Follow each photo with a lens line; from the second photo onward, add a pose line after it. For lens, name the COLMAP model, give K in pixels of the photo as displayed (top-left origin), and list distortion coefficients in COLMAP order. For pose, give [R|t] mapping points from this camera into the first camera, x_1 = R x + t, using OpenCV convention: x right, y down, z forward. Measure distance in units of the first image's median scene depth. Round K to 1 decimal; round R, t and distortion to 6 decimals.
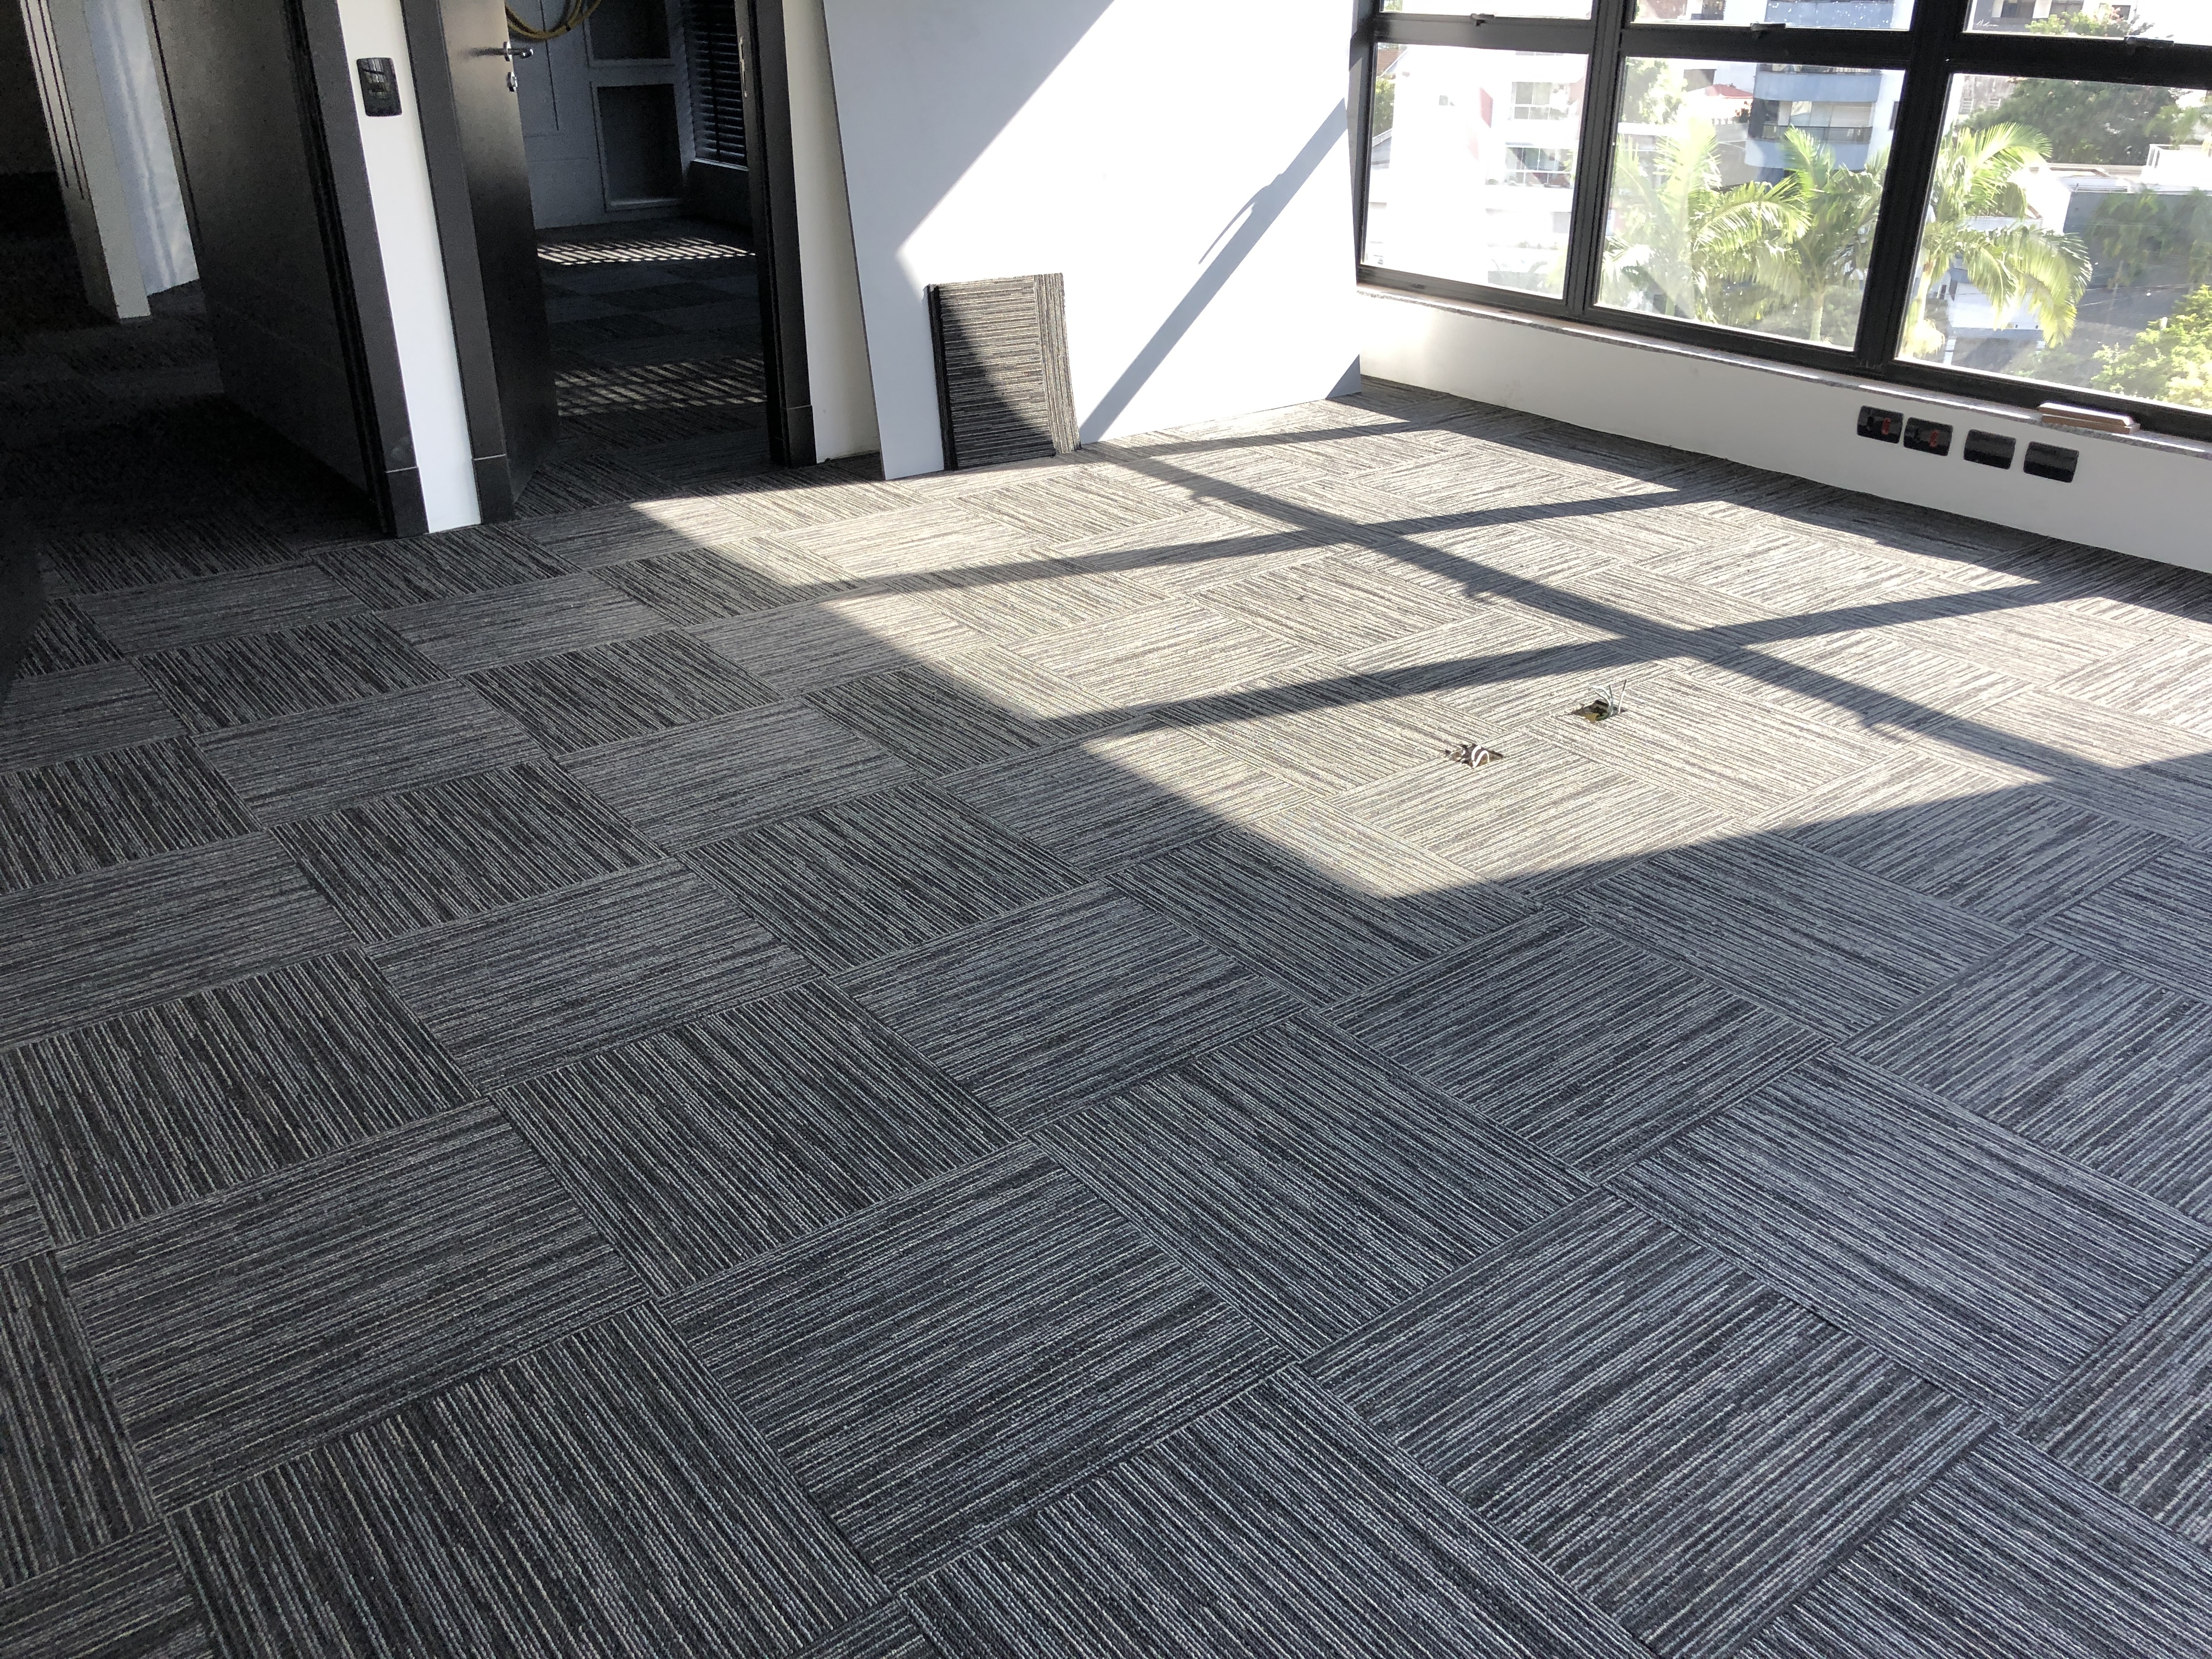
lens RADIAL K [[1846.6, 0, 1108.1], [0, 1846.6, 765.2], [0, 0, 1]] dist [0.001849, 0.008001]
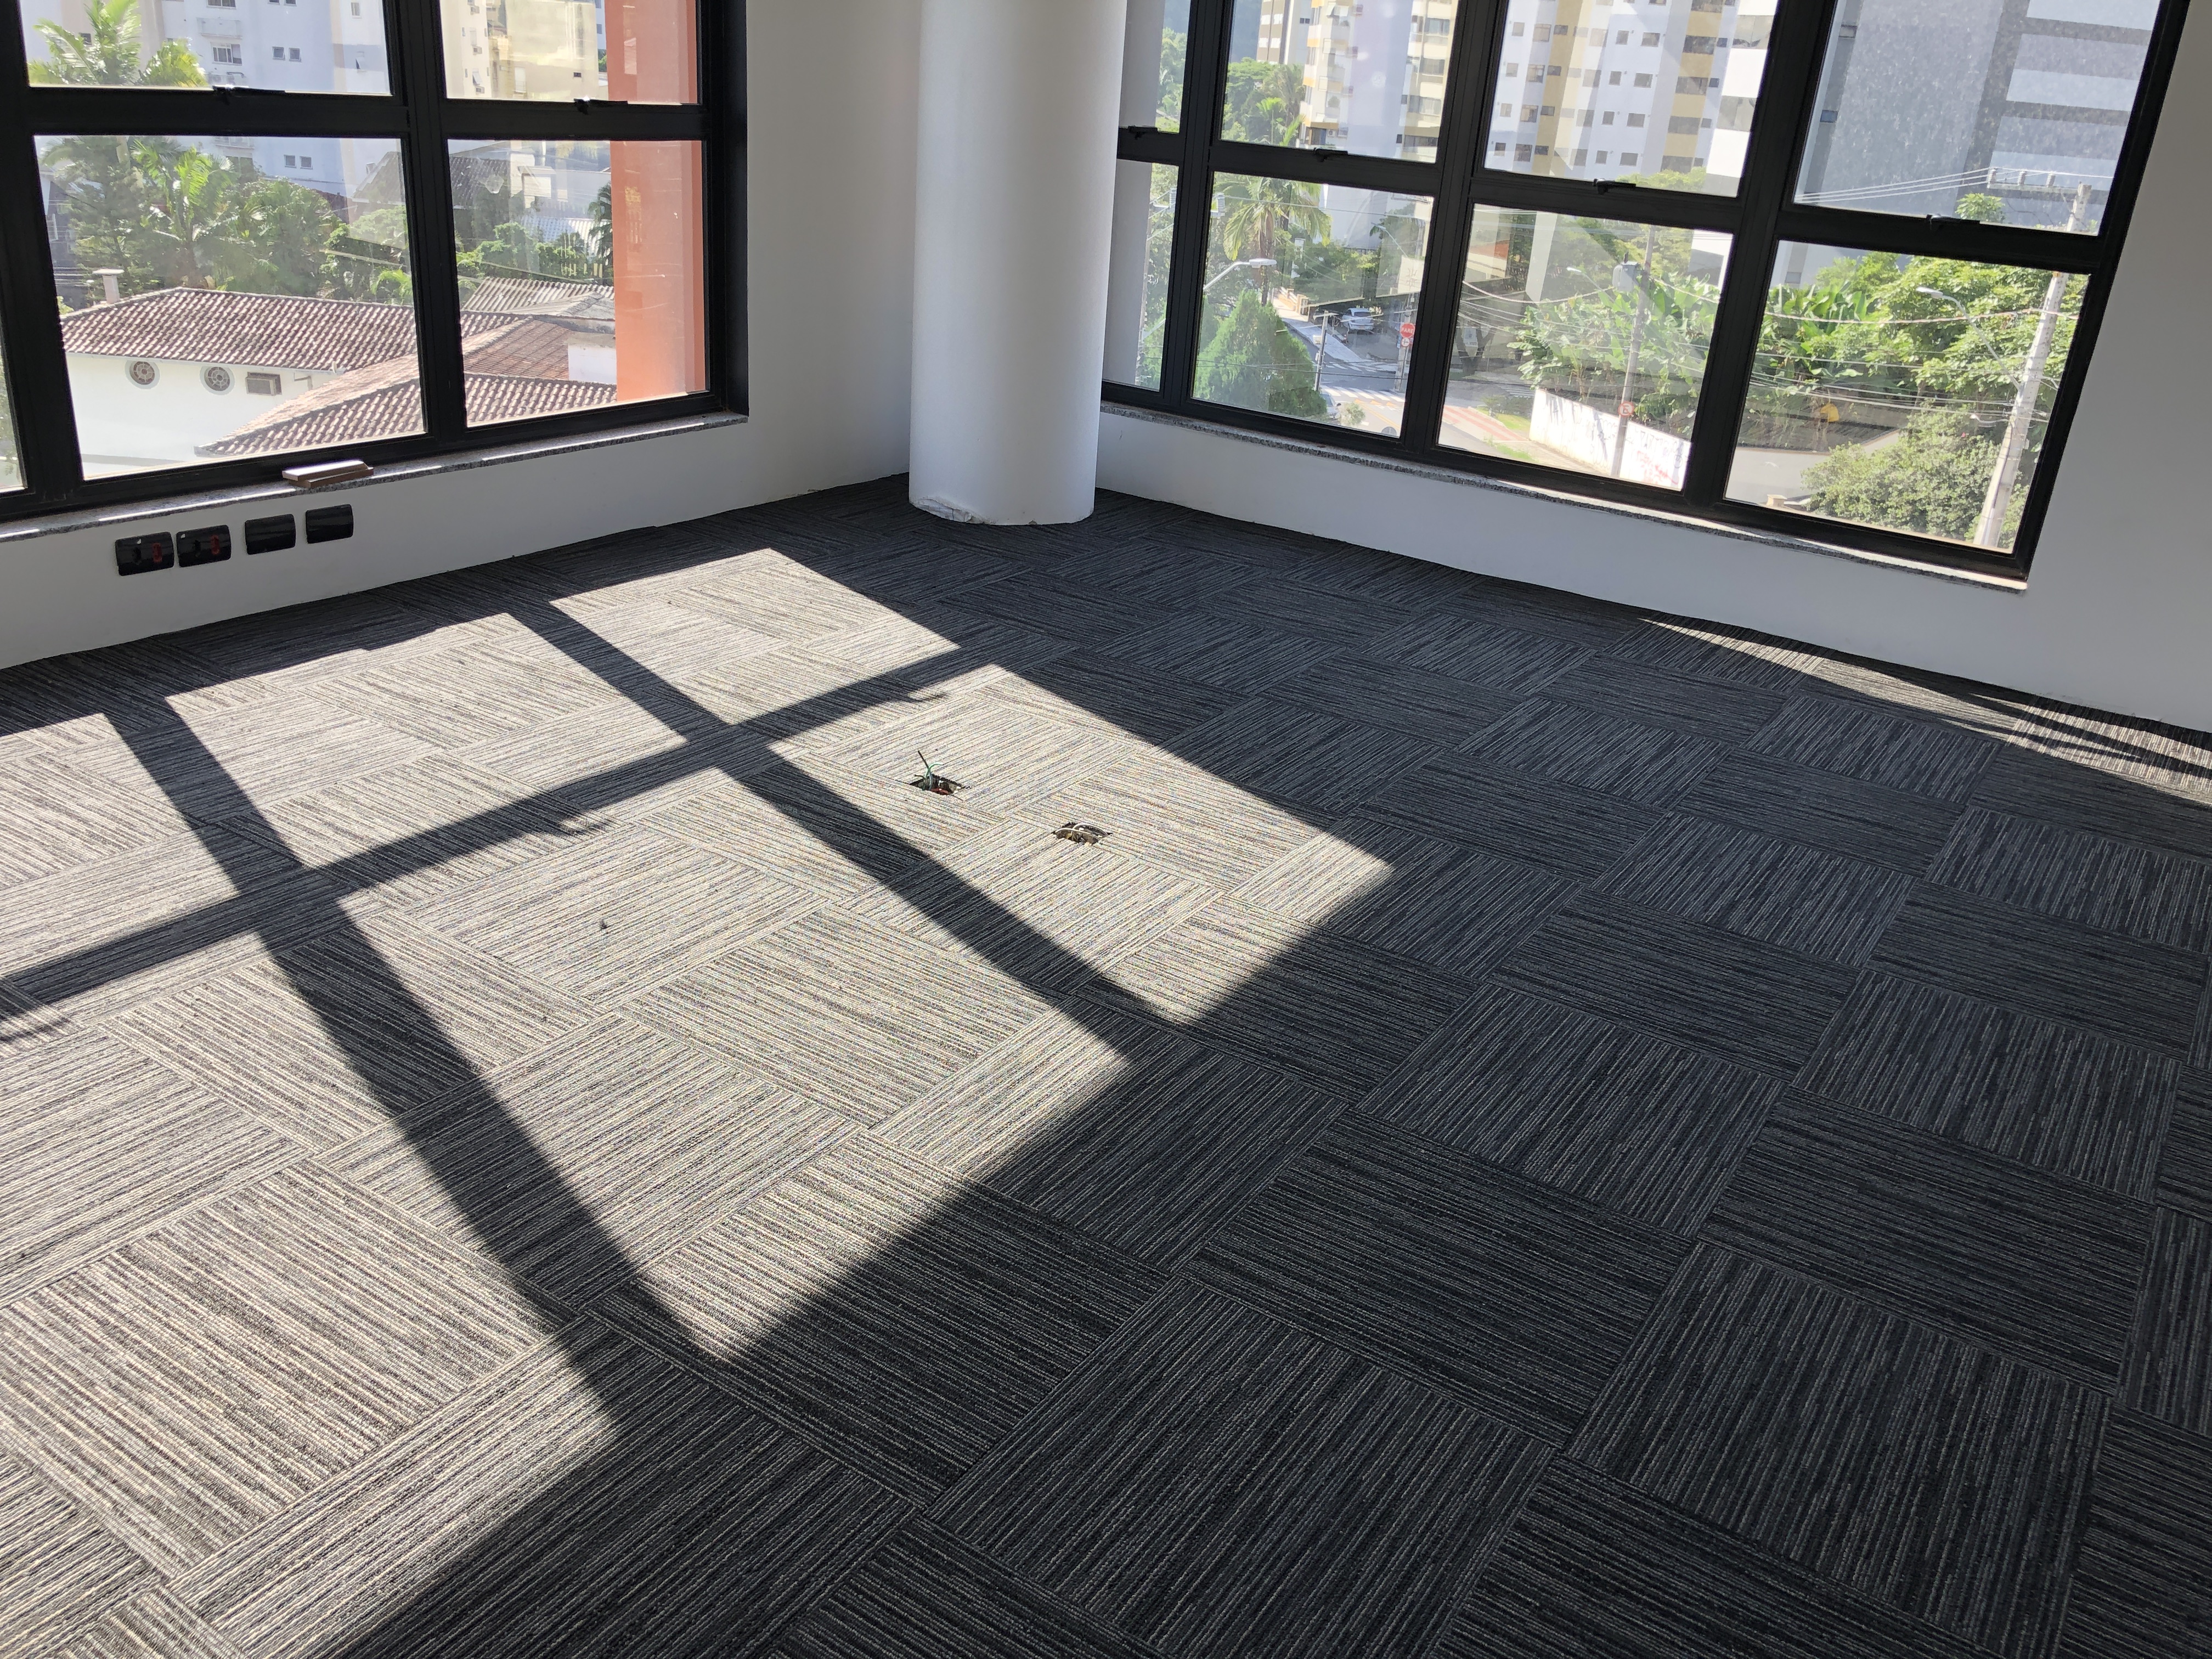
lens RADIAL K [[1808.5, 0, 1106.0], [0, 1808.5, 829.5], [0, 0, 1]] dist [0.044817, -0.065174]
pose [[-0.327849, -0.392456, 0.859356, -0.523623], [0.315098, 0.812120, 0.491095, -0.386803], [-0.890634, 0.431787, -0.142591, 0.871198]]
